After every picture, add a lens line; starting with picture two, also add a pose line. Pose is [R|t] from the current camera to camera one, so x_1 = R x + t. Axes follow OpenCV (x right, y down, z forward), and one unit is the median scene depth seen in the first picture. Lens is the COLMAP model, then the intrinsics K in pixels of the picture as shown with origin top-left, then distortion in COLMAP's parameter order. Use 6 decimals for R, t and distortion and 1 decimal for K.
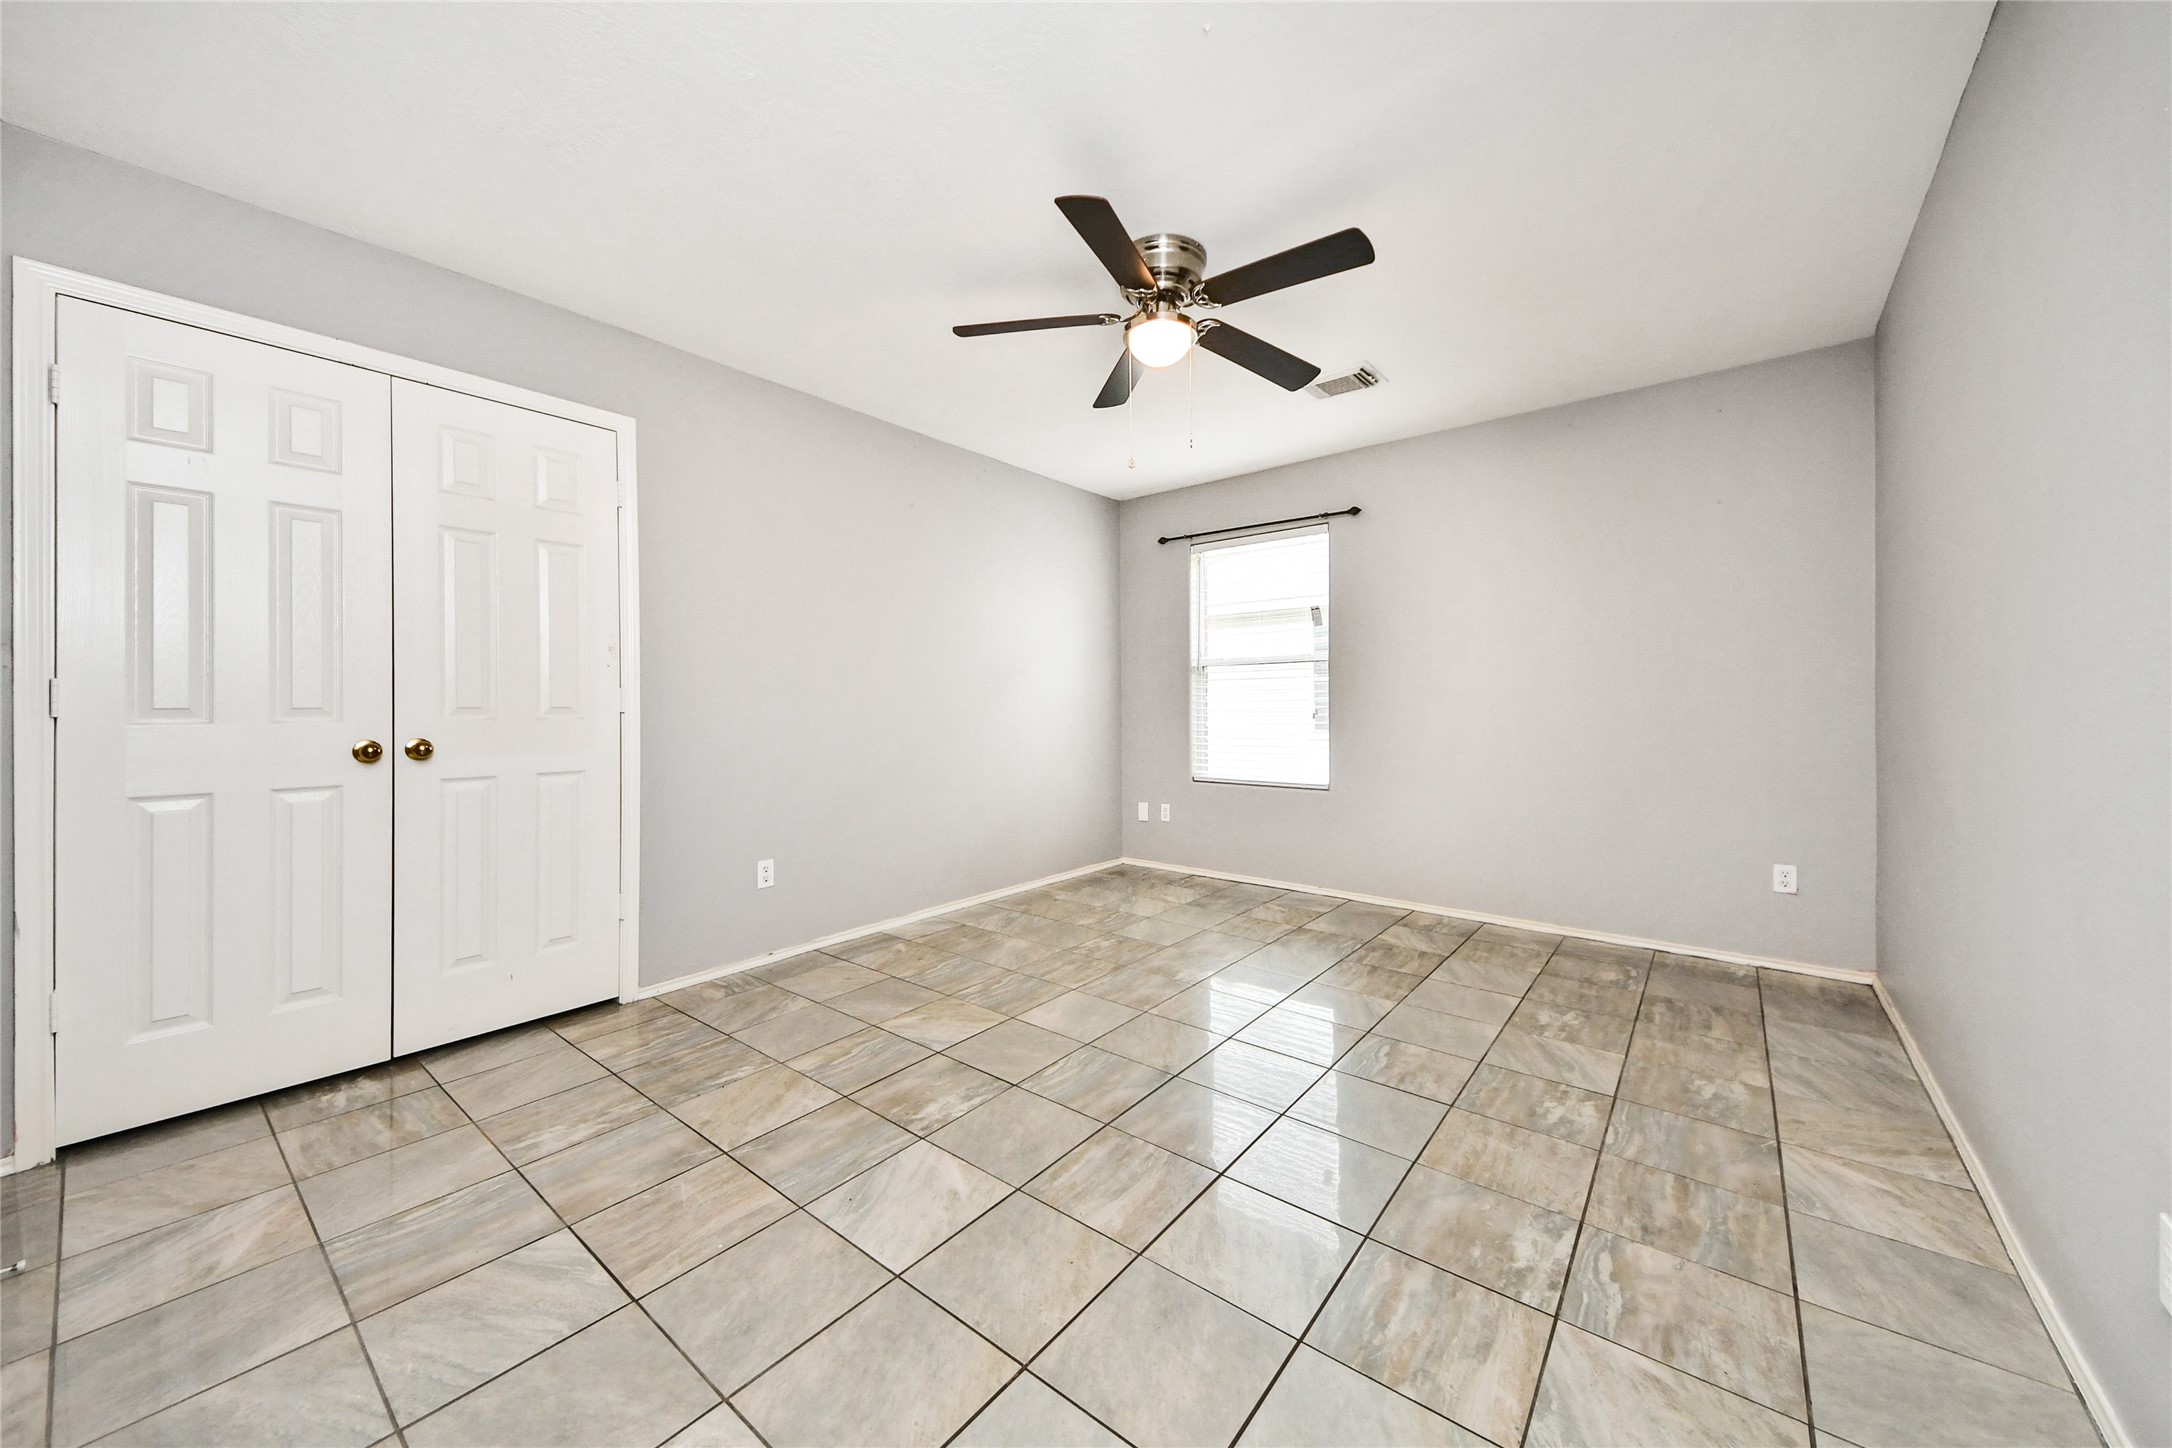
lens RADIAL K [[782.8, 0, 1075.1], [0, 782.8, 727.3], [0, 0, 1]] dist [0.022629, -0.014107]
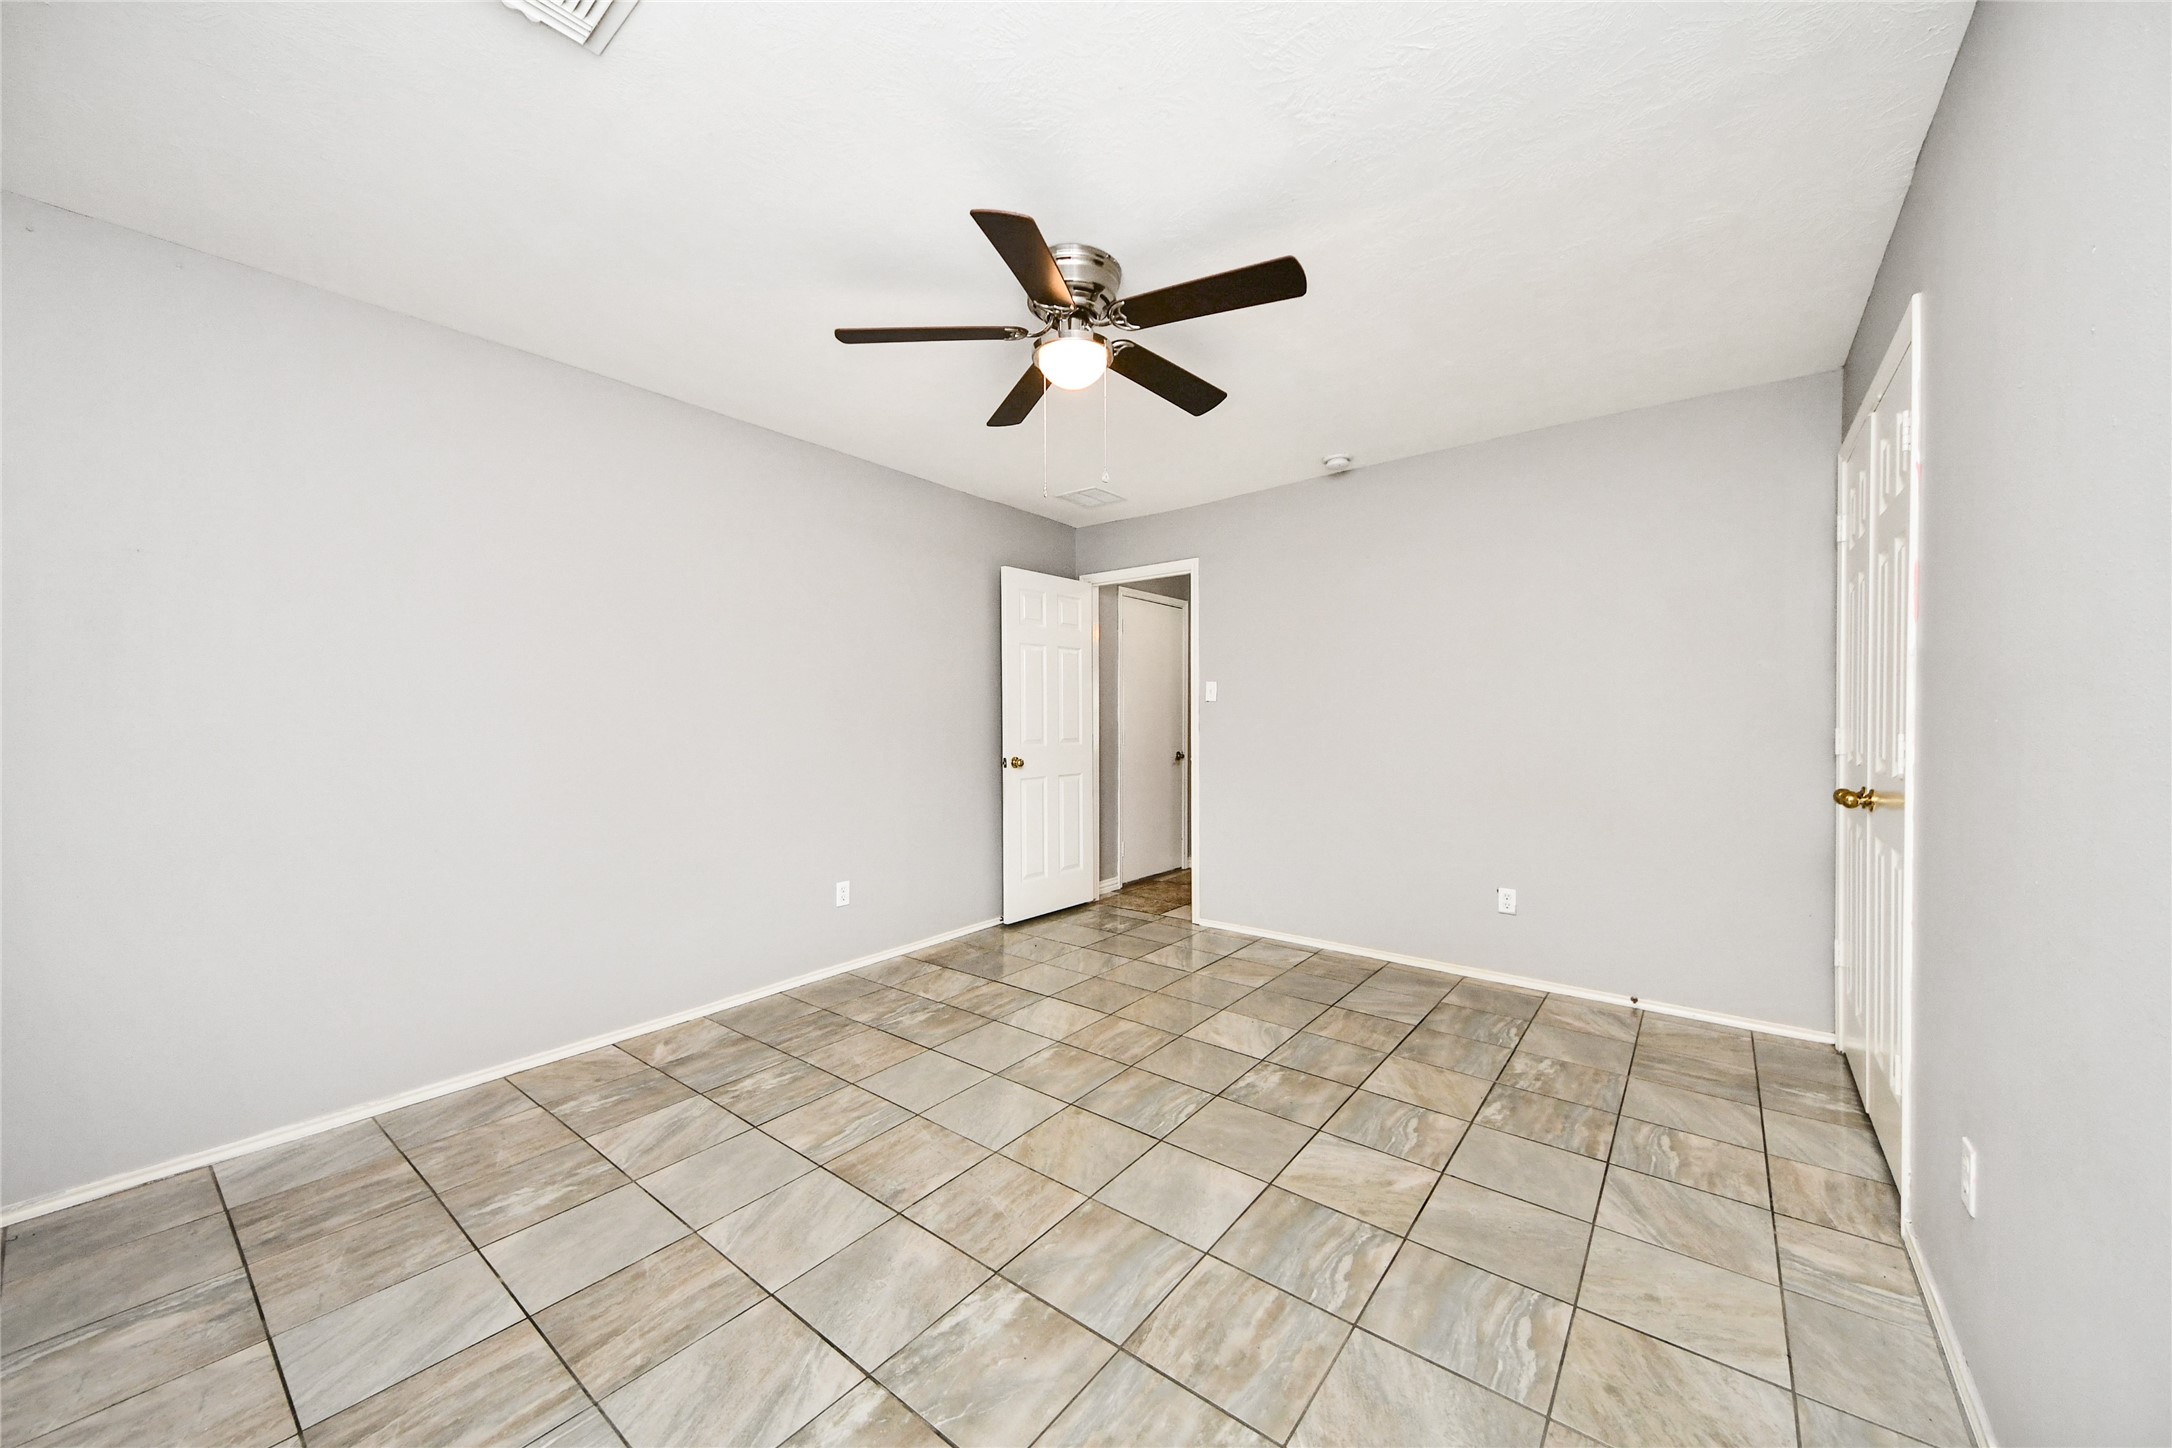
lens RADIAL K [[782.8, 0, 1075.1], [0, 782.8, 727.3], [0, 0, 1]] dist [0.022629, -0.014107]
pose [[-0.999874, 0.008688, -0.013311, 0.143991], [0.008149, 0.999163, 0.040076, -0.120890], [0.013648, 0.039963, -0.999108, 2.234163]]
